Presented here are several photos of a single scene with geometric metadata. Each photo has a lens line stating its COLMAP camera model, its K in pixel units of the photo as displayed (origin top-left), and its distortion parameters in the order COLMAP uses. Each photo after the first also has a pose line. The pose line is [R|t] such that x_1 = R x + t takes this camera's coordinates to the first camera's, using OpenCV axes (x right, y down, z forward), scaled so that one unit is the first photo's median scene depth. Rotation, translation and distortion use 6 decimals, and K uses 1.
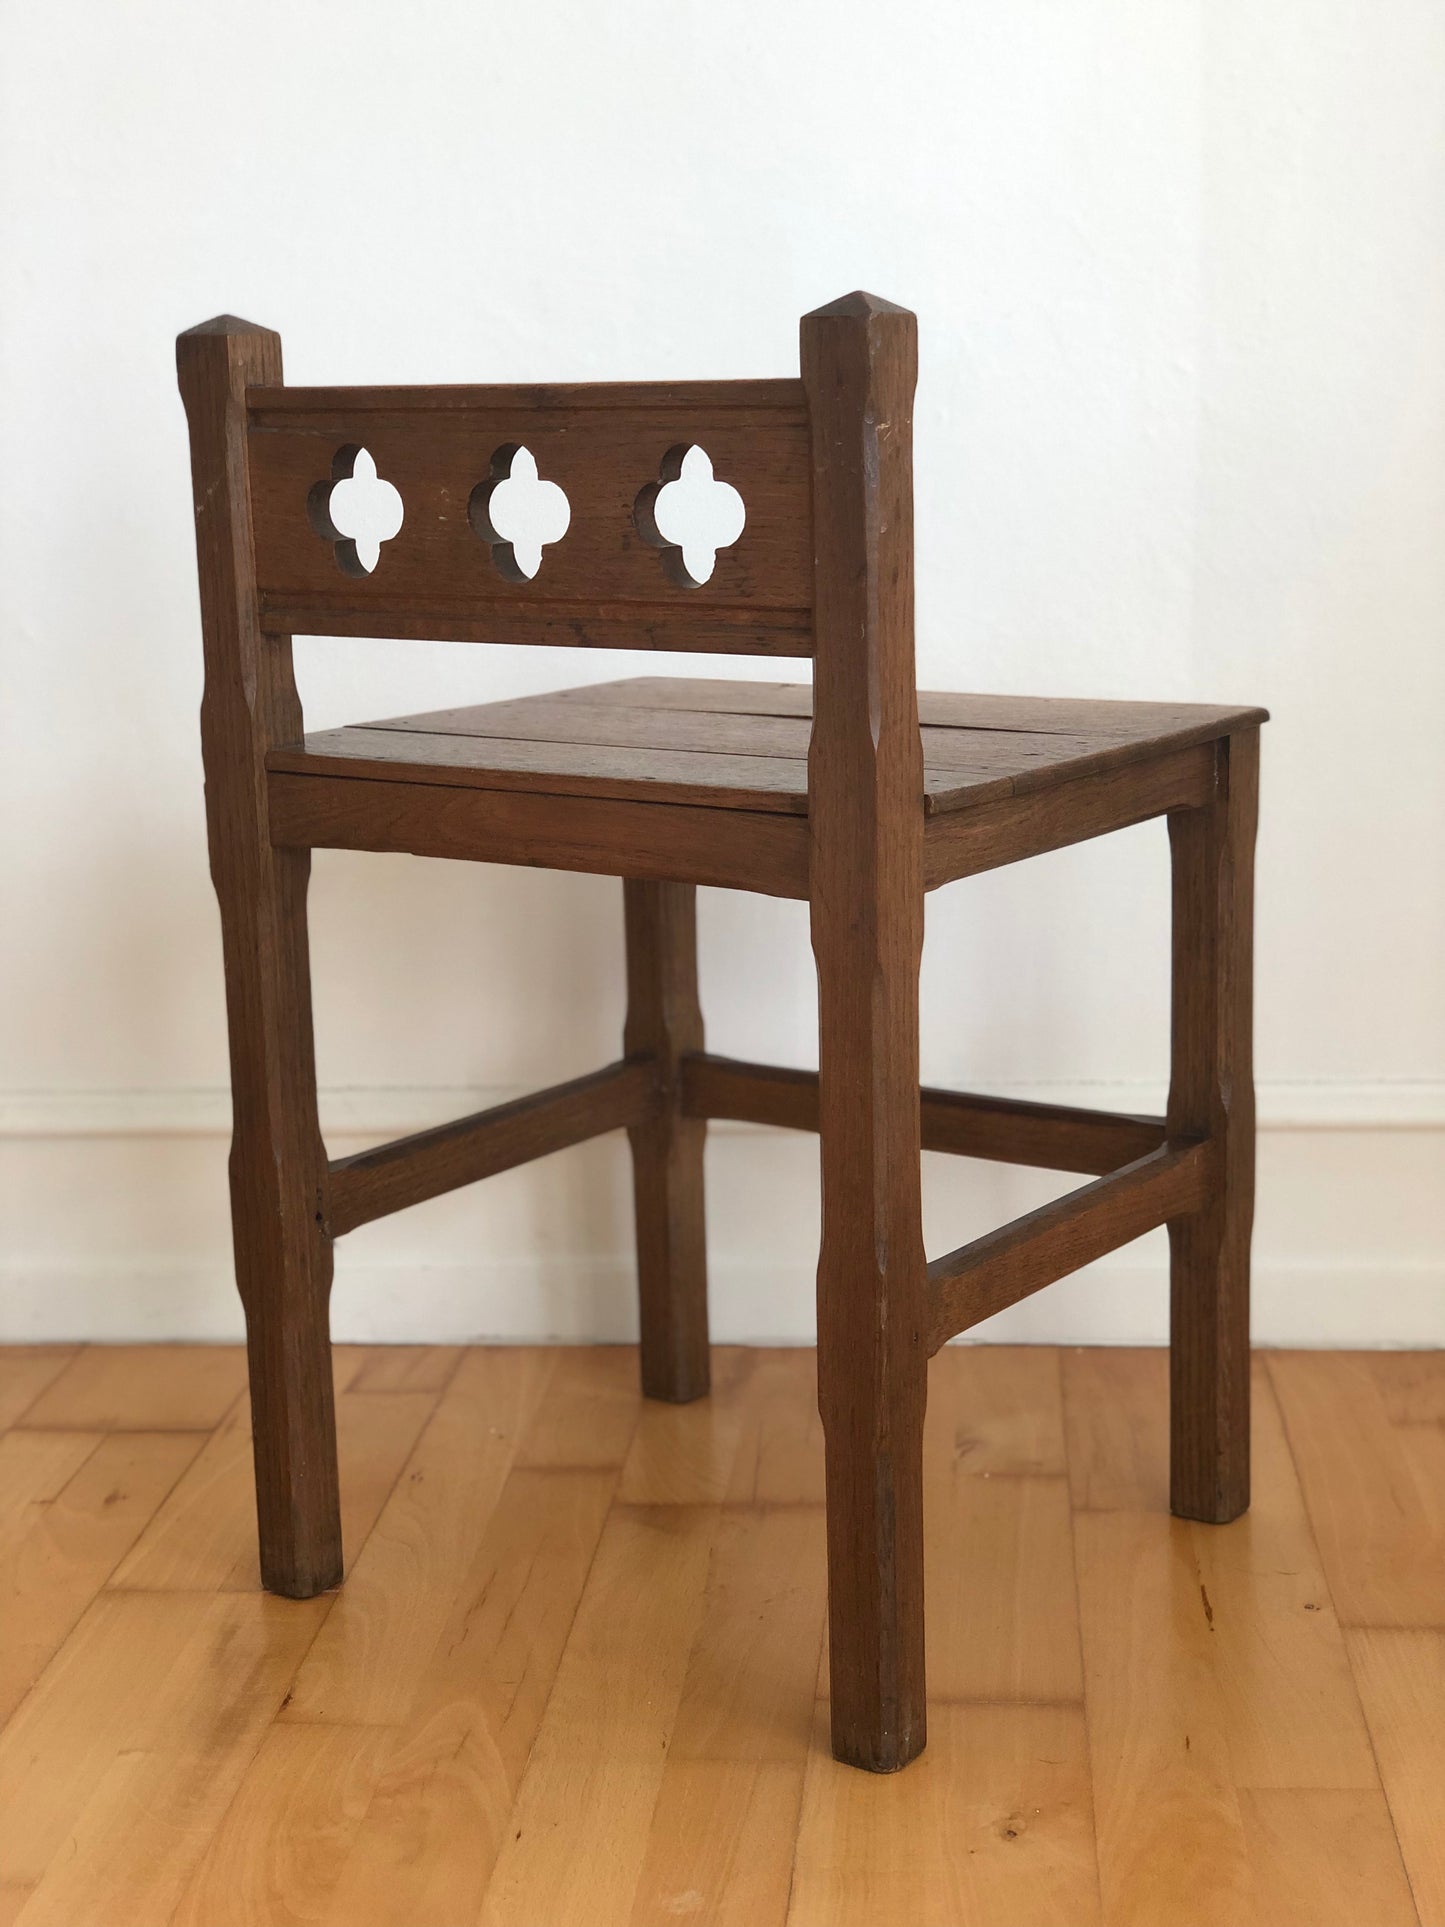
lens RADIAL K [[2912.7, 0, 719.2], [0, 2912.7, 952.0], [0, 0, 1]] dist [0.016615, 0.000000]
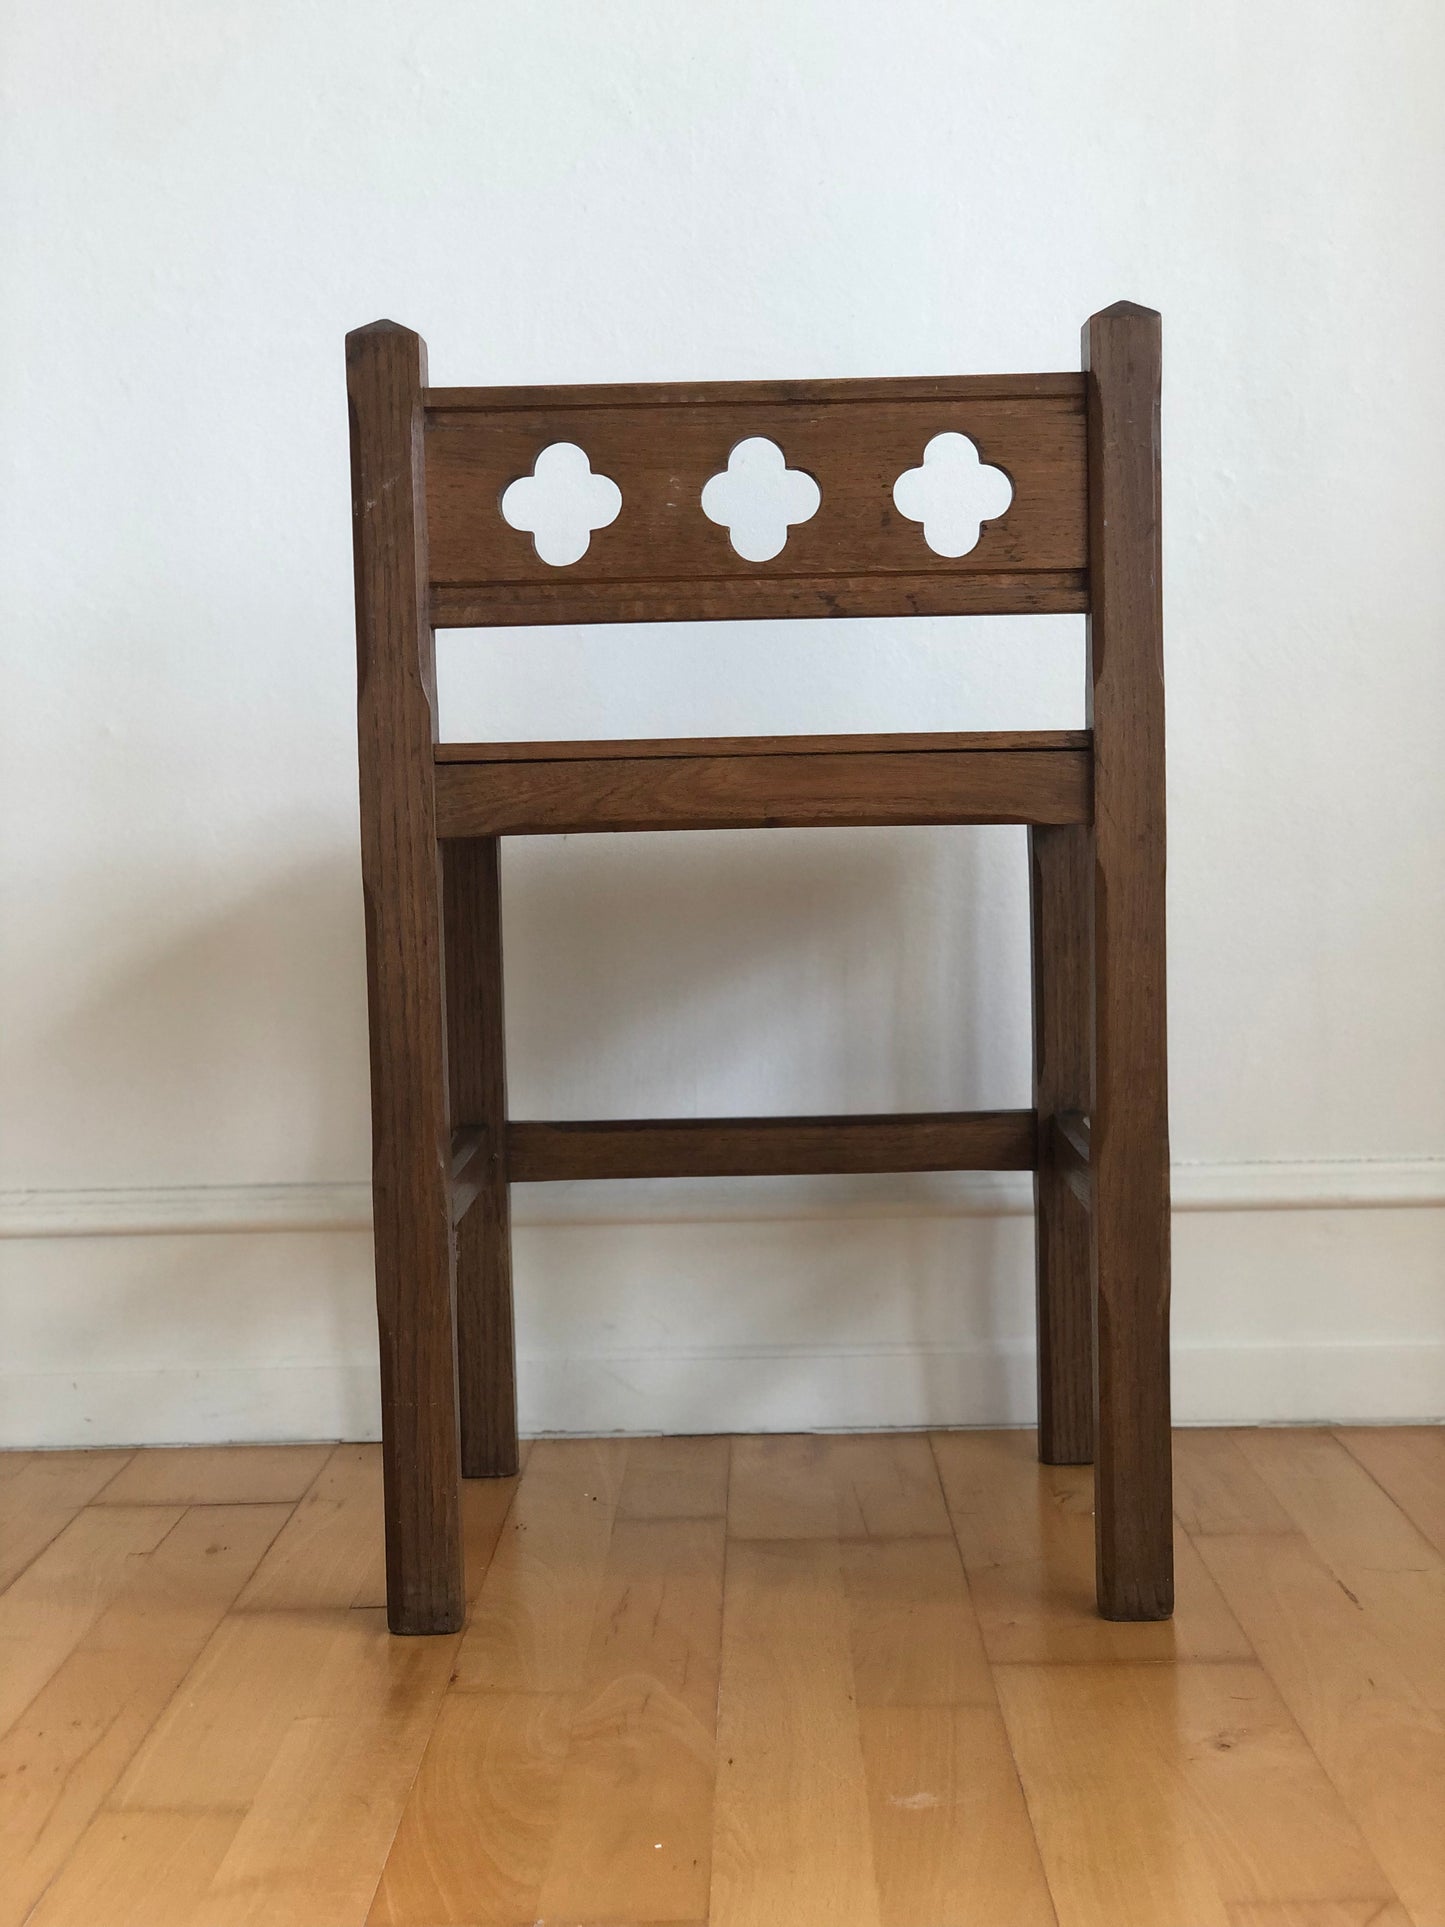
lens RADIAL K [[2912.7, 0, 701.9], [0, 2912.7, 969.6], [0, 0, 1]] dist [0.016615, 0.000000]
pose [[0.997190, 0.002681, 0.074872, -0.138999], [0.008614, 0.988629, -0.150130, 0.168716], [-0.074423, 0.150353, 0.985827, -0.012454]]
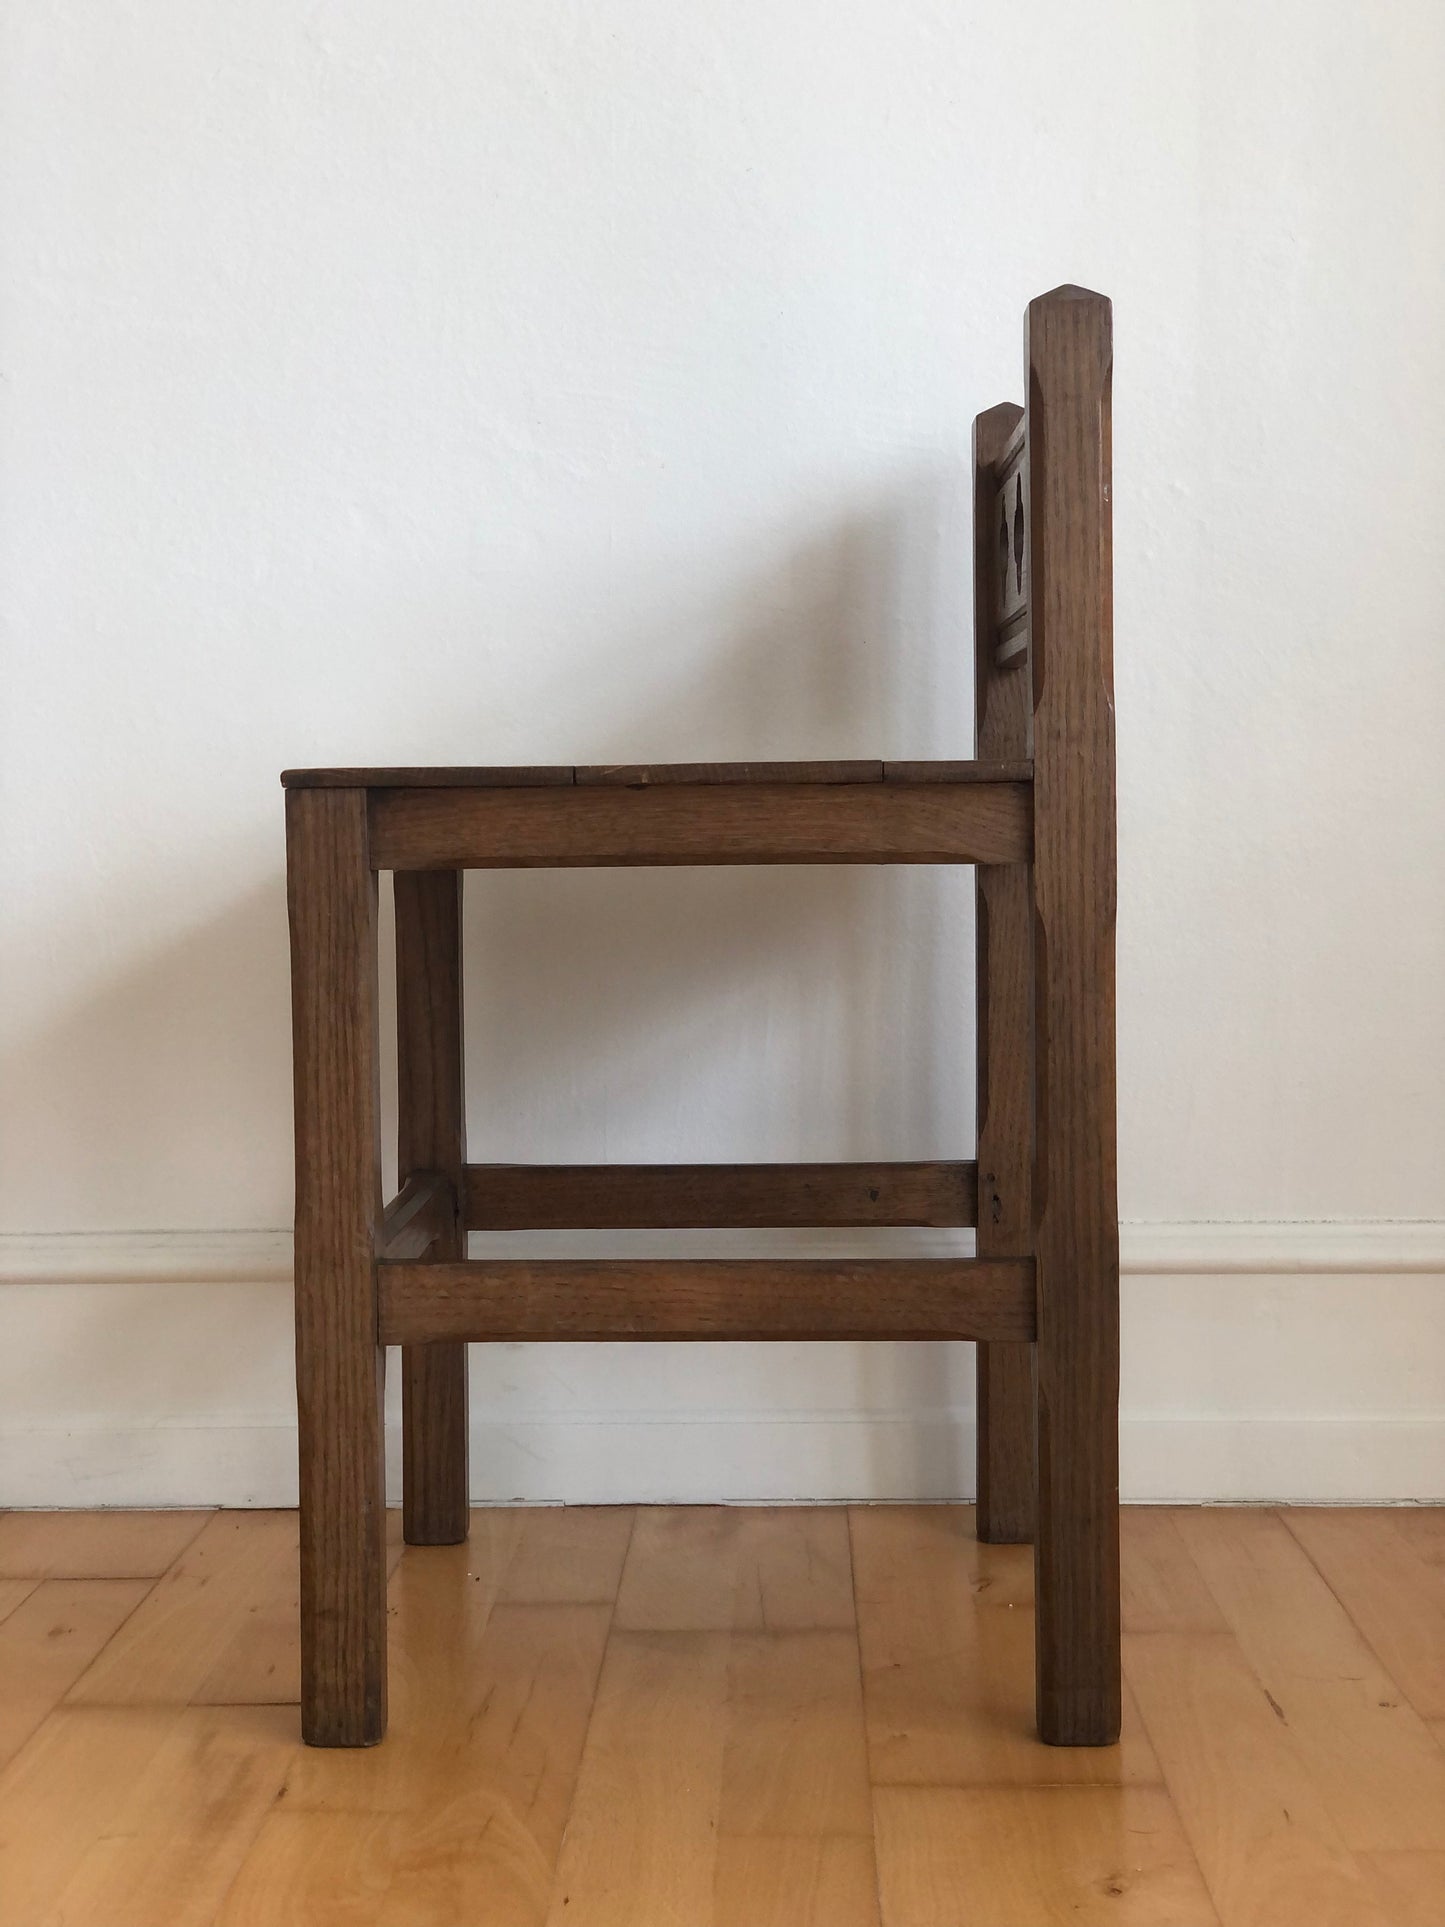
lens RADIAL K [[2912.7, 0, 714.1], [0, 2912.7, 961.4], [0, 0, 1]] dist [0.016615, 0.000000]
pose [[0.997594, 0.016037, 0.067450, -0.080287], [-0.005273, 0.987611, -0.156832, 0.144230], [-0.069129, 0.156099, 0.985319, 0.066315]]
